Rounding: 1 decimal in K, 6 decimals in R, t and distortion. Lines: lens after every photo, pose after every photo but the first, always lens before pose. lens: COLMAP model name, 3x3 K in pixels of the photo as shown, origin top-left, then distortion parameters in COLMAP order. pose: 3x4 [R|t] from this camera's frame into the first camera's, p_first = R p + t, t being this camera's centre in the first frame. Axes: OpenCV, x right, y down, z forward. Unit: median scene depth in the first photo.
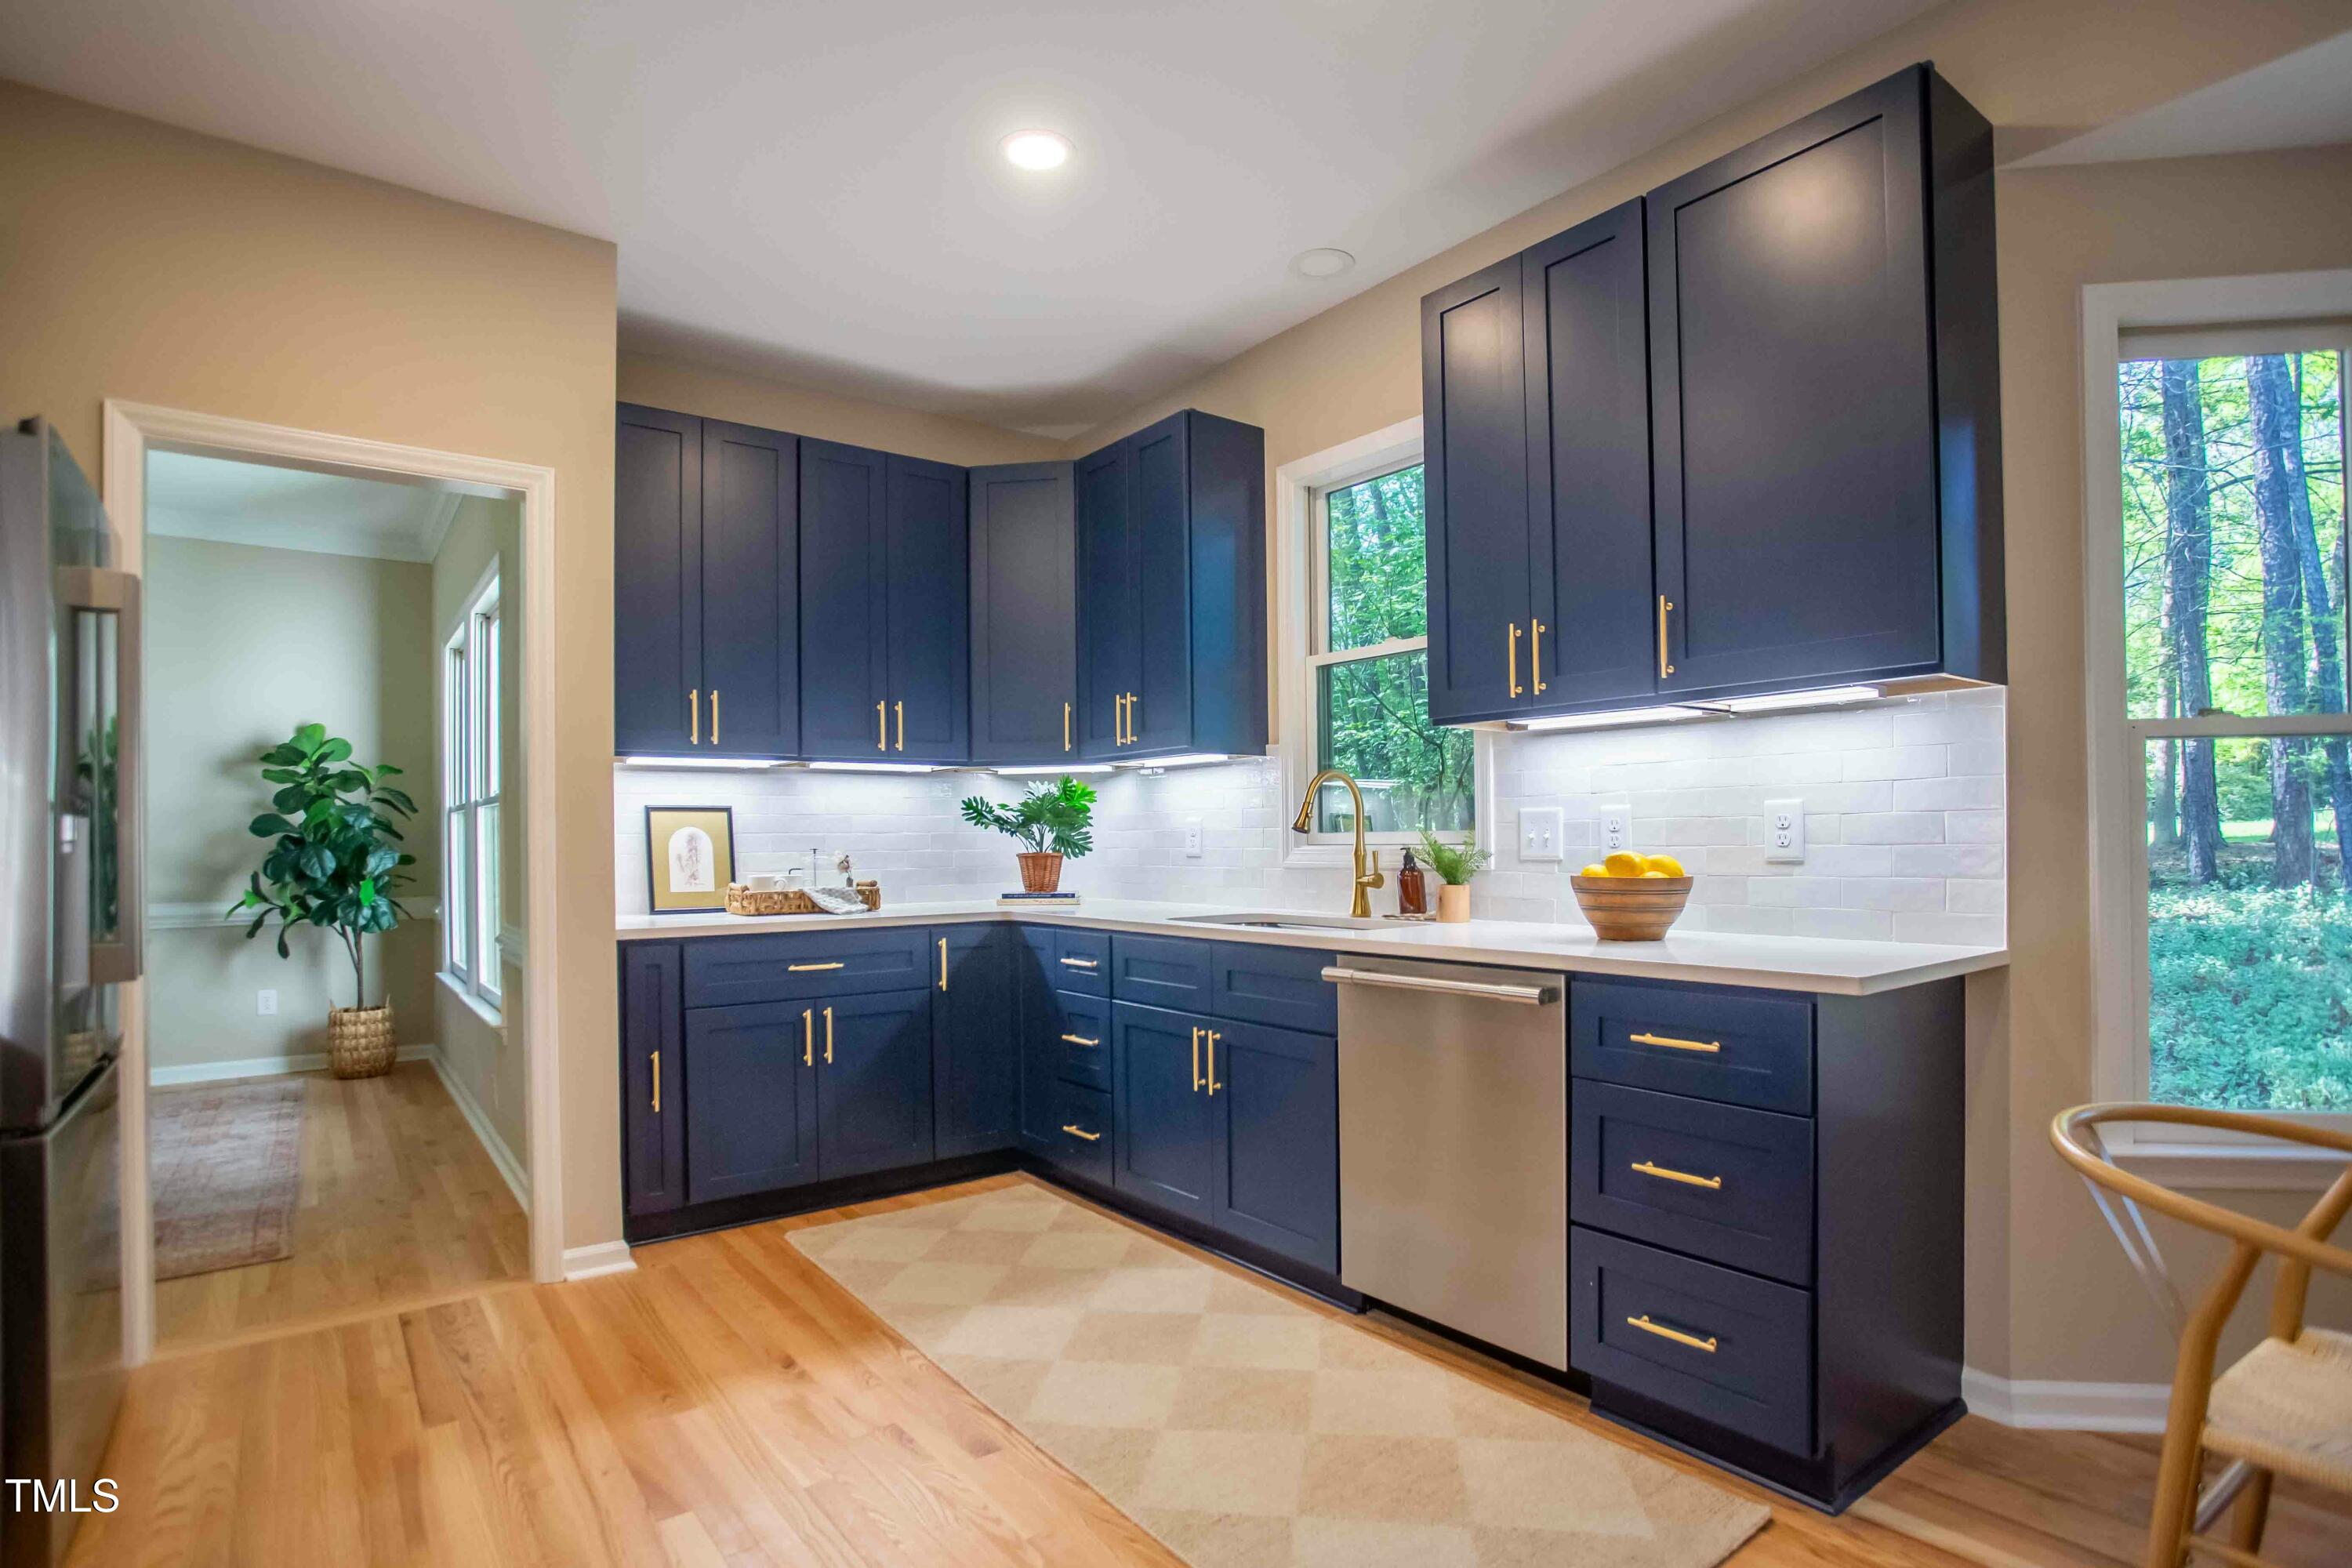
lens RADIAL K [[1194.4, 0, 1143.1], [0, 1194.4, 817.5], [0, 0, 1]] dist [-0.029179, -0.000597]
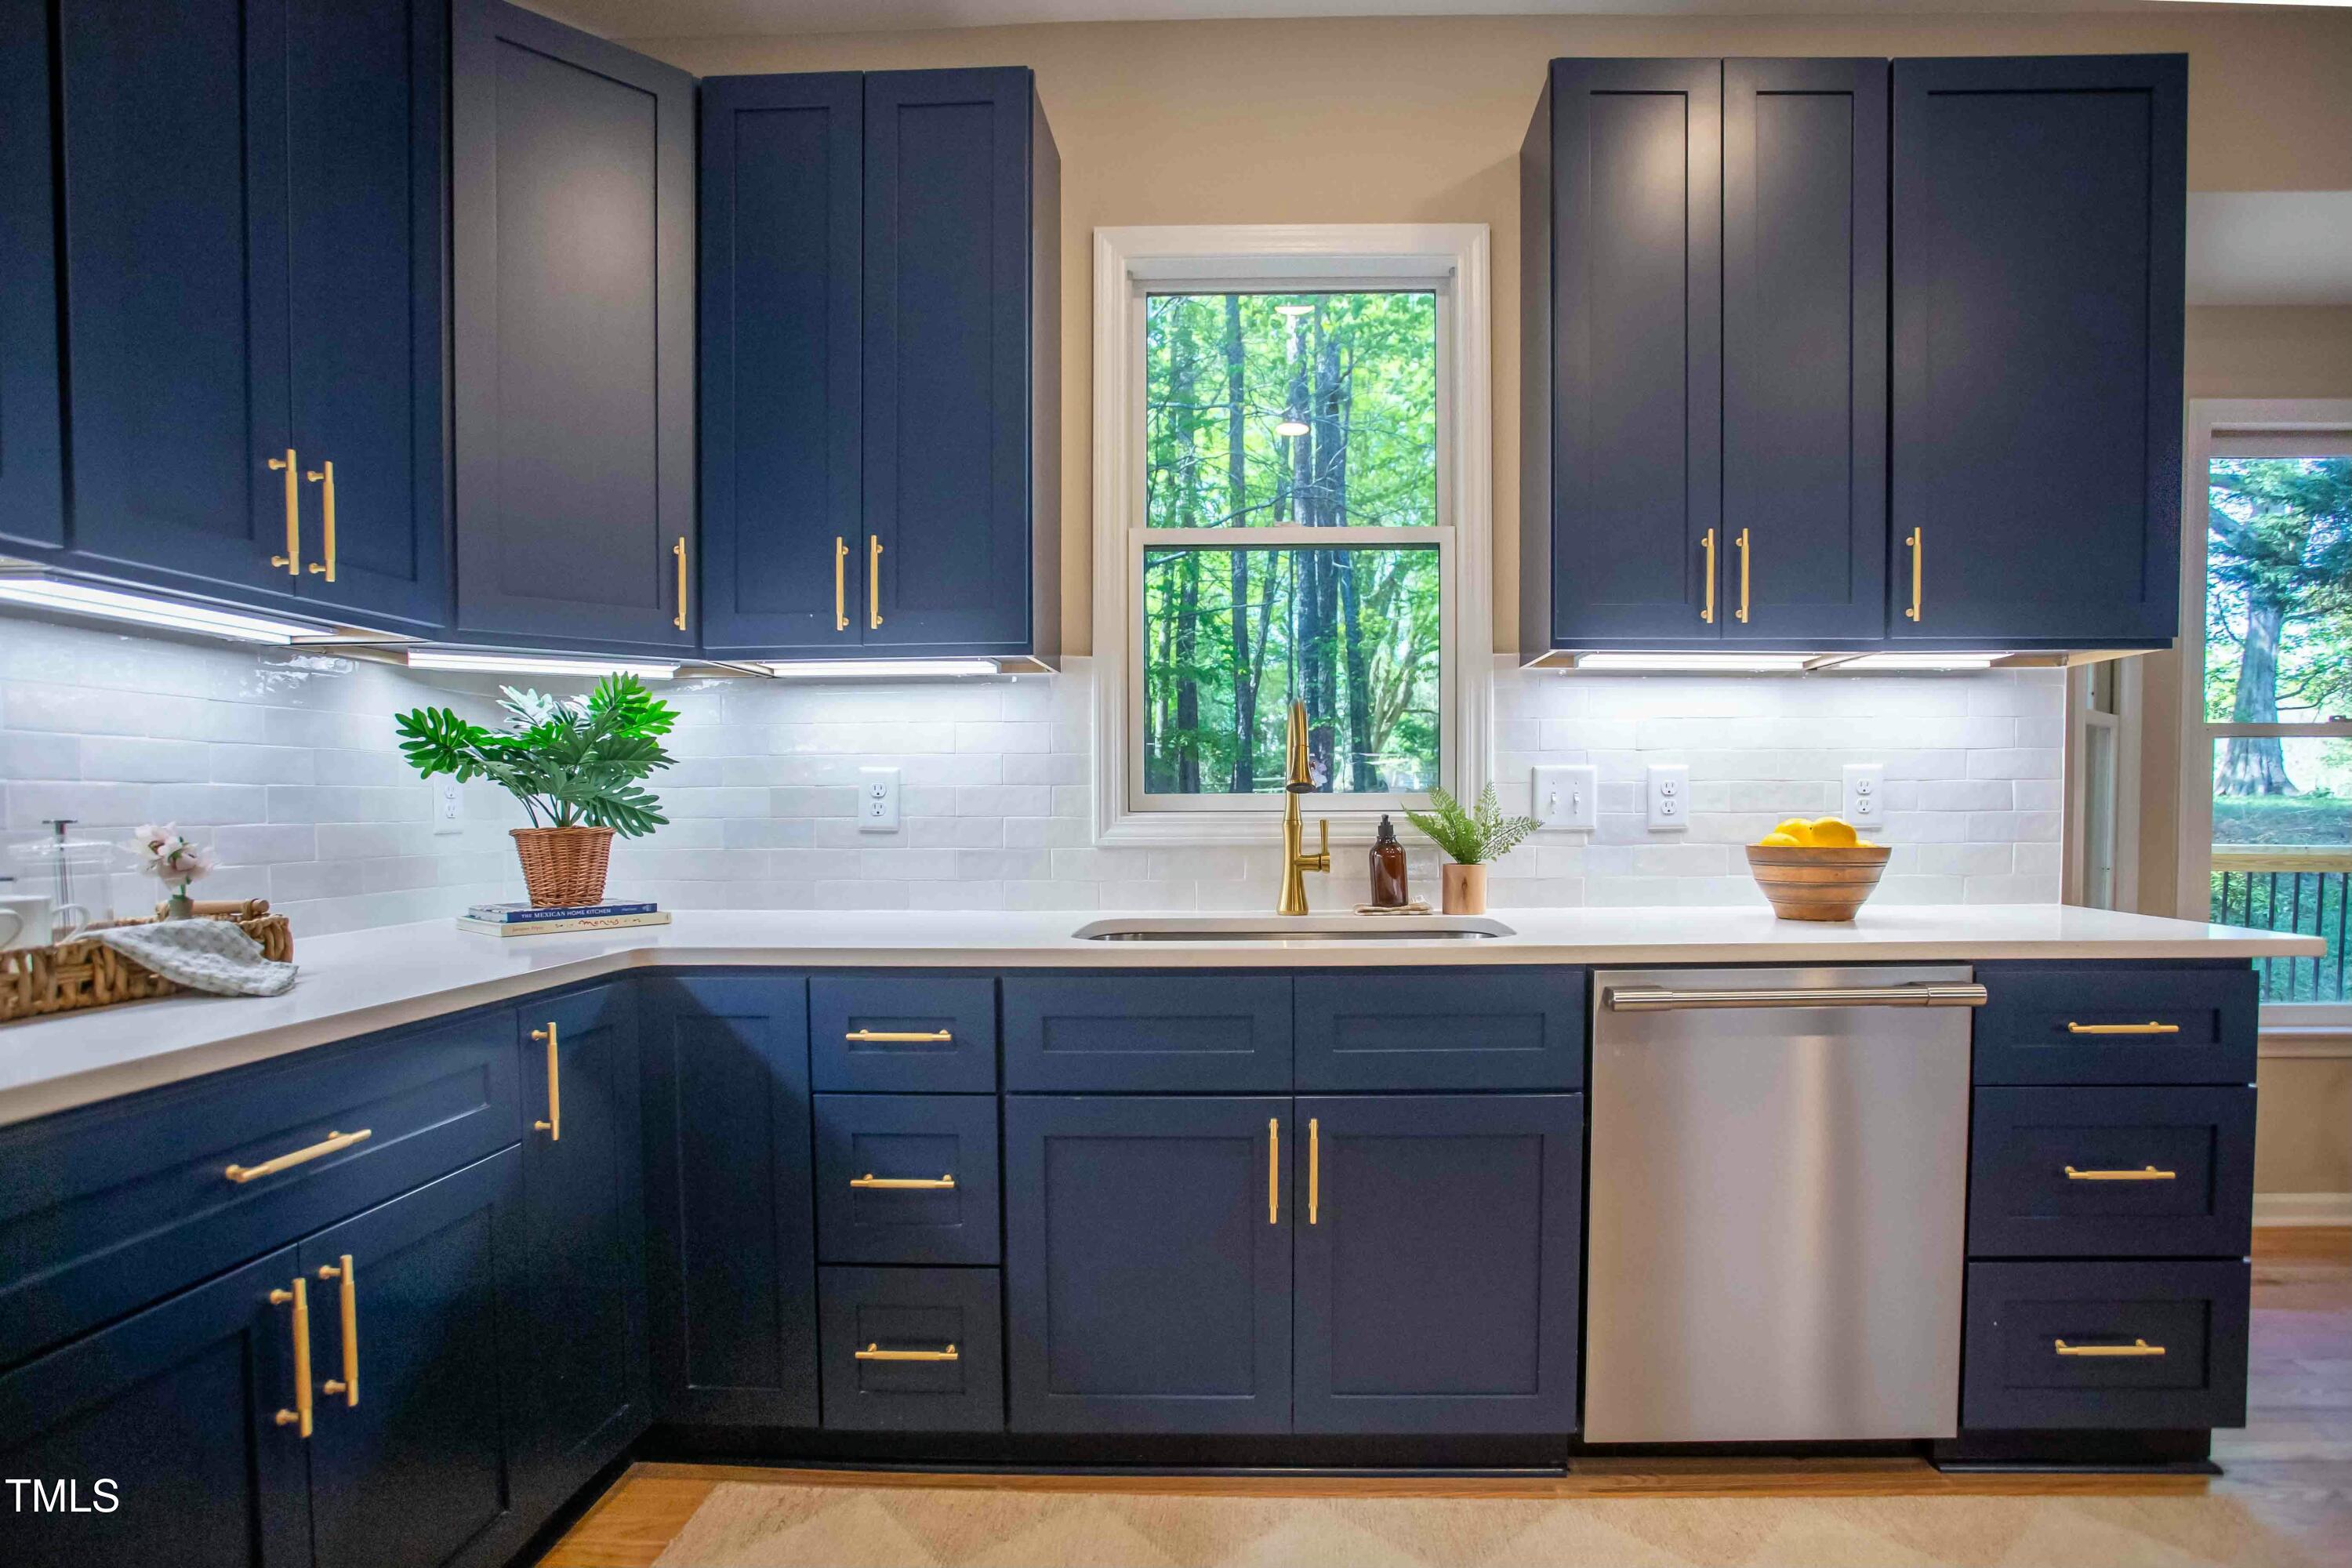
lens RADIAL K [[1268.9, 0, 1240.1], [0, 1268.9, 830.4], [0, 0, 1]] dist [-0.039682, 0.007830]
pose [[0.607229, -0.009087, 0.794475, -0.334830], [-0.016400, 0.999578, 0.023968, 0.013263], [-0.794358, -0.027583, 0.606824, 0.454578]]
